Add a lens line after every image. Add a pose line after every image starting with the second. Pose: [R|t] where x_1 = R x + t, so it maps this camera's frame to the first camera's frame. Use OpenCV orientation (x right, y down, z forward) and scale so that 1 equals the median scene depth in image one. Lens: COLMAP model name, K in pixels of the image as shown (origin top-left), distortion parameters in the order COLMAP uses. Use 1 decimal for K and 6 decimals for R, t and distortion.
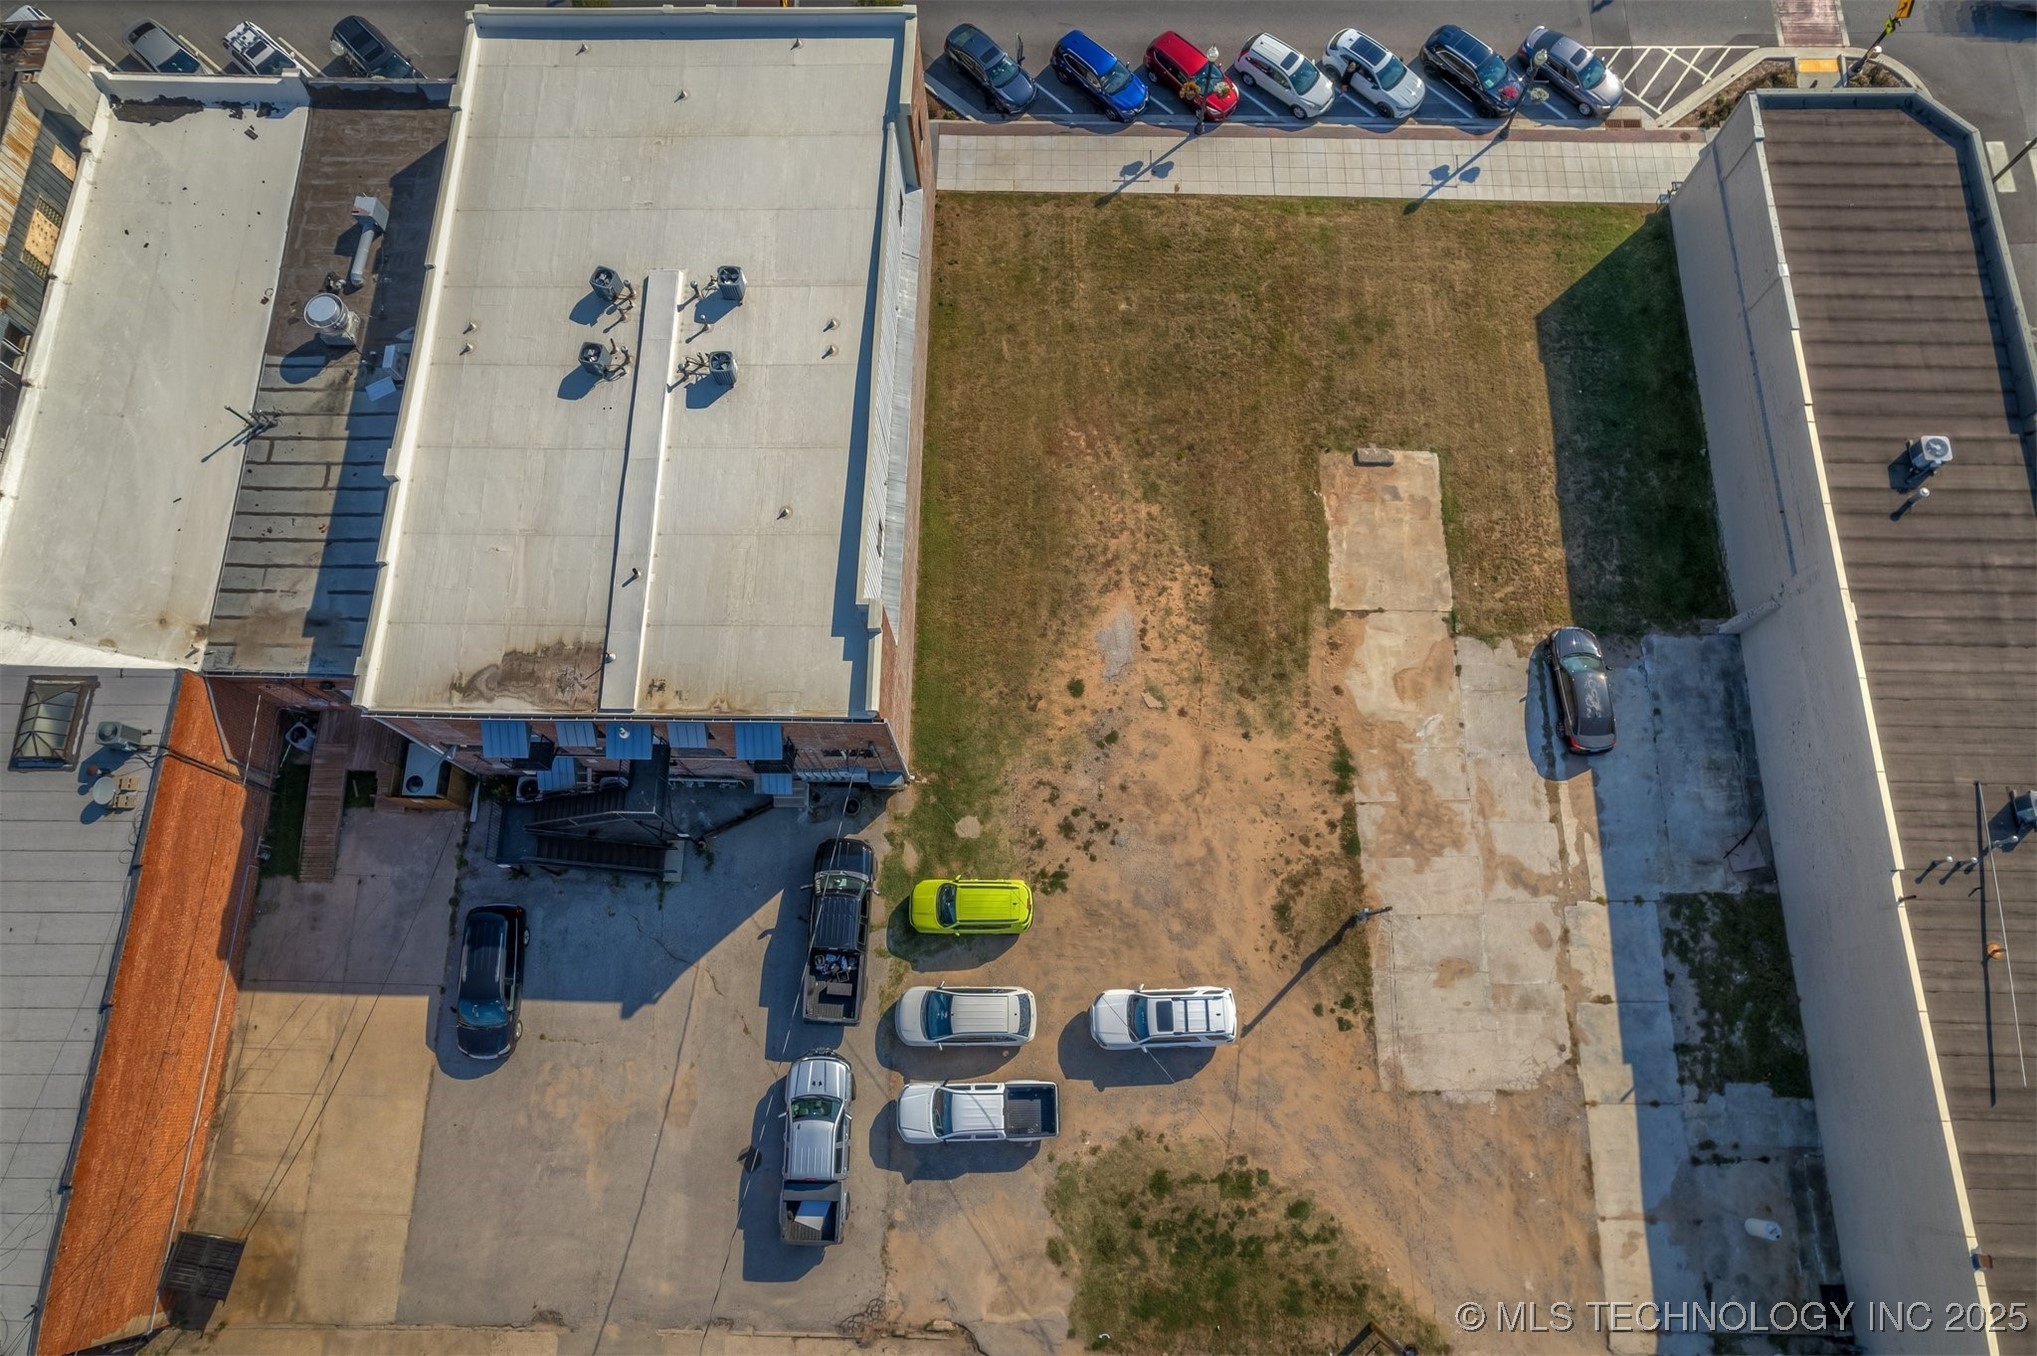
lens RADIAL K [[1309.5, 0, 1021.2], [0, 1309.5, 679.0], [0, 0, 1]] dist [-0.079417, 0.090765]
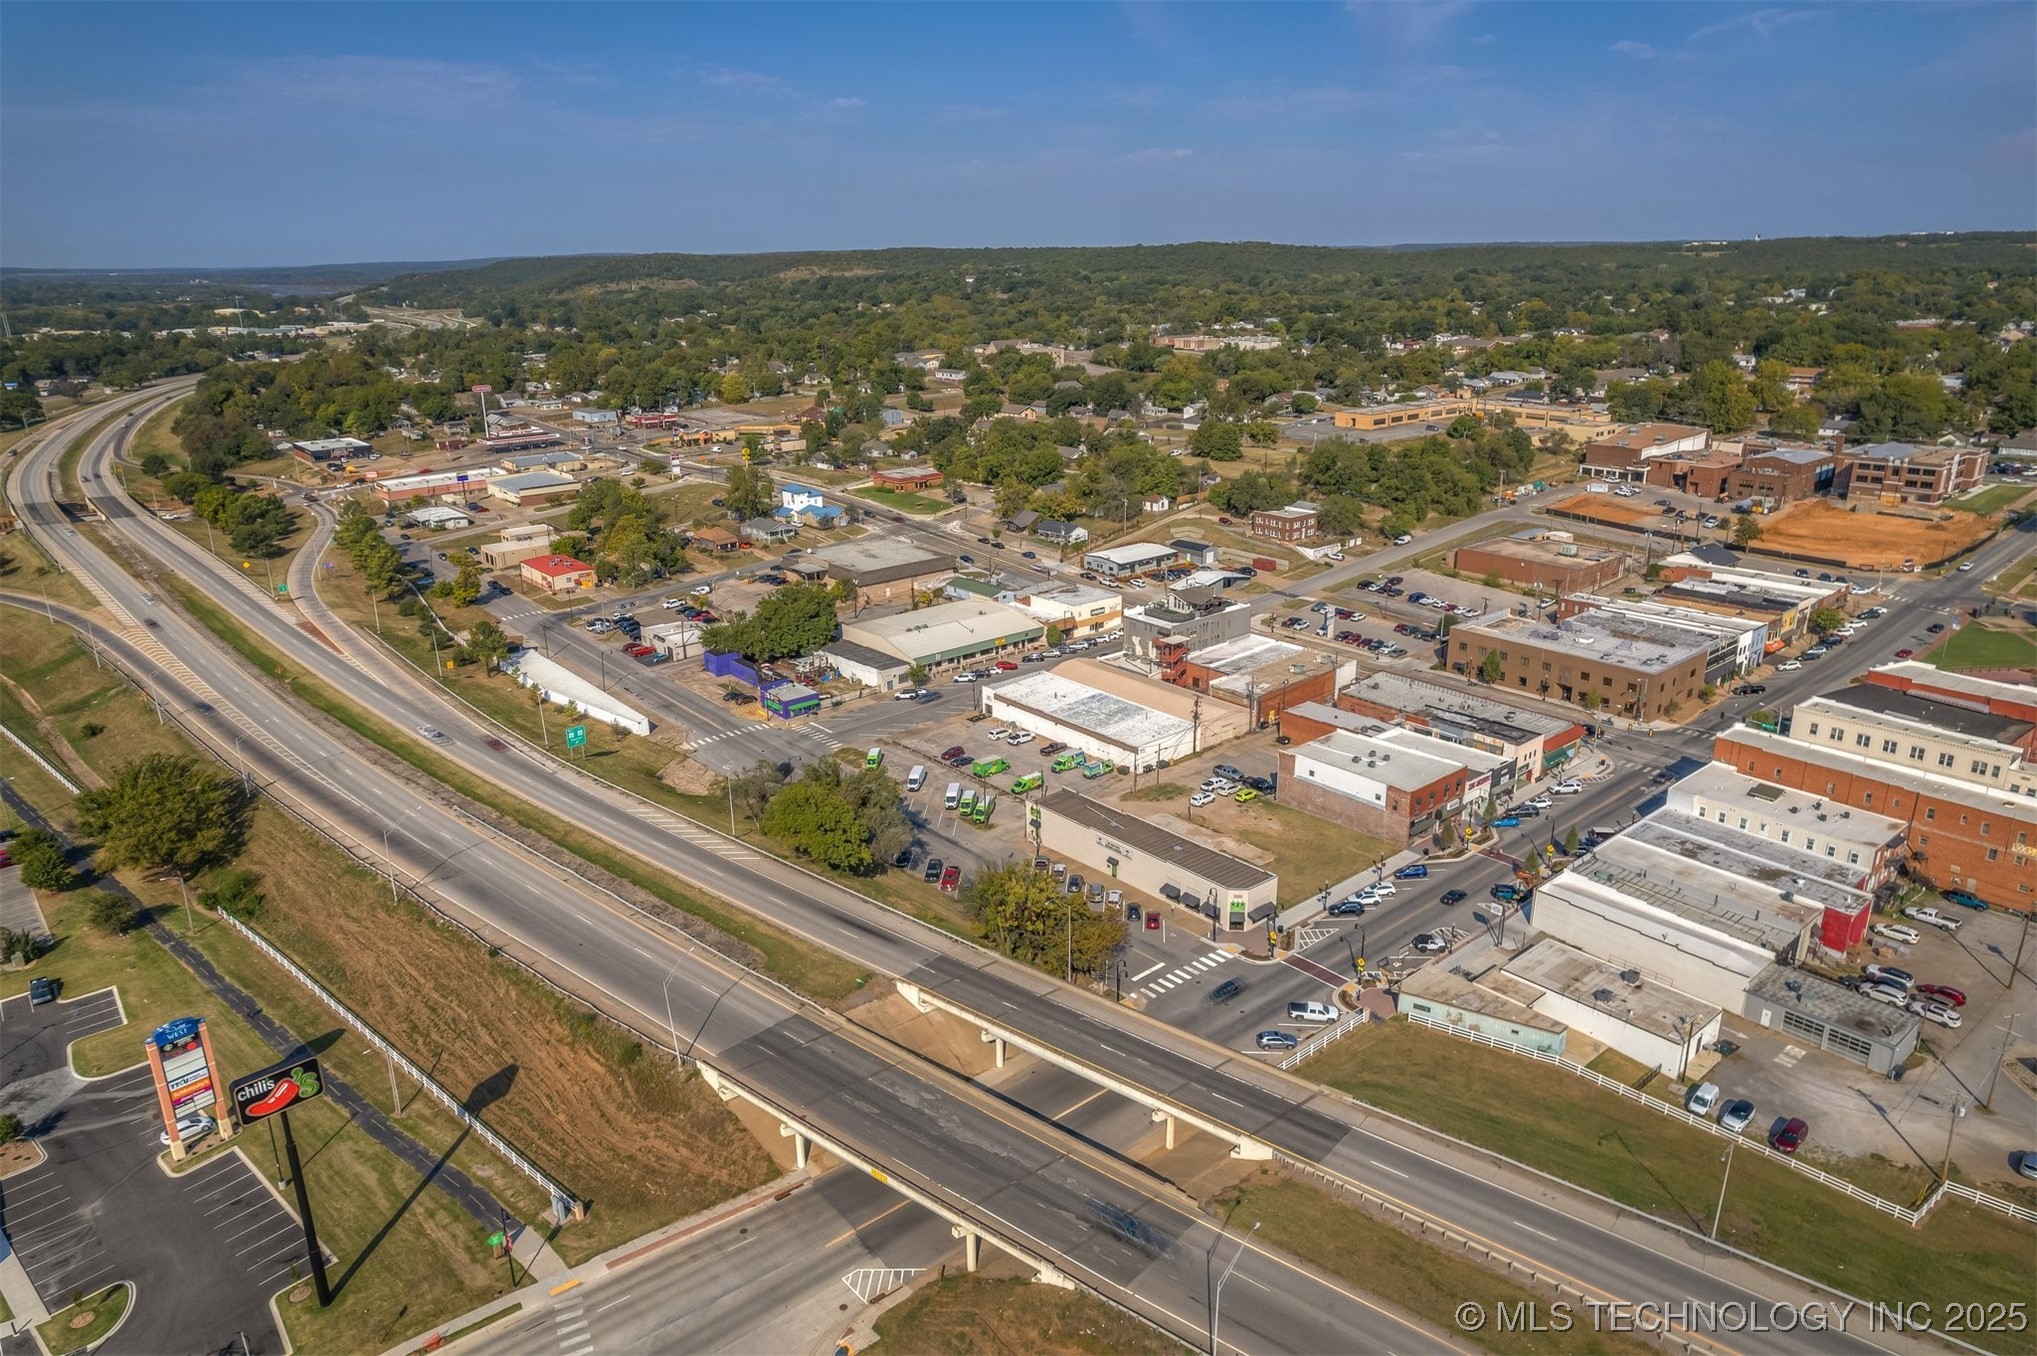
lens RADIAL K [[1302.3, 0, 1023.9], [0, 1302.3, 680.1], [0, 0, 1]] dist [-0.074396, 0.084151]
pose [[-0.753737, 0.227046, -0.616709, 3.422205], [-0.618407, 0.072506, 0.782506, -3.085345], [0.222380, 0.971181, 0.085757, -0.013161]]
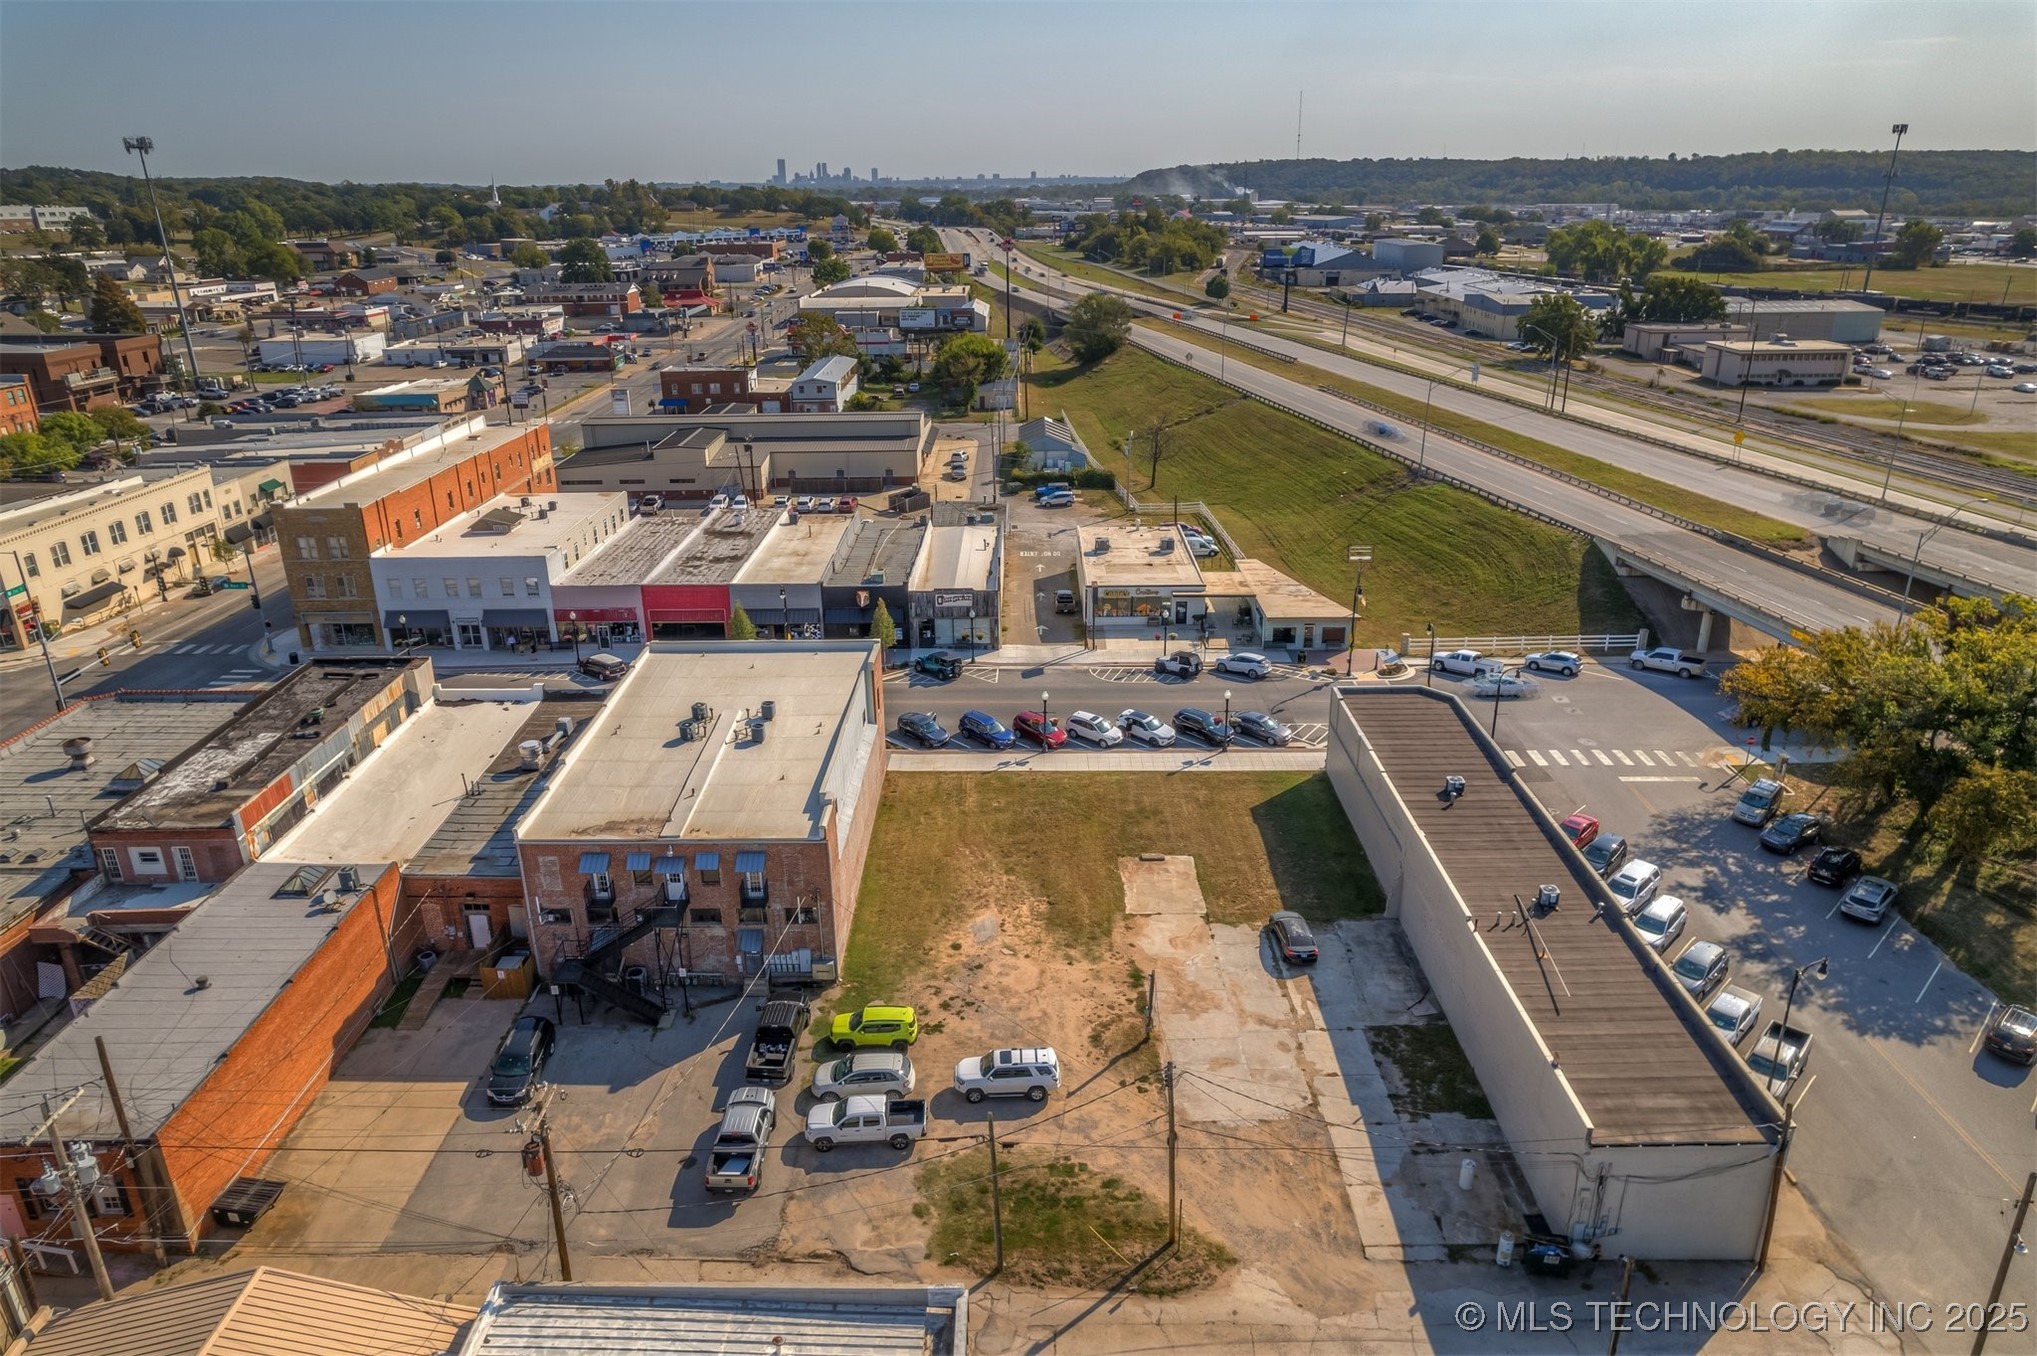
lens RADIAL K [[1302.3, 0, 1023.9], [0, 1302.3, 680.1], [0, 0, 1]] dist [-0.074396, 0.084151]
pose [[0.999901, -0.003119, 0.013730, 0.105042], [0.012621, 0.630888, -0.775771, 1.016173], [-0.006242, 0.775868, 0.630865, -0.179107]]
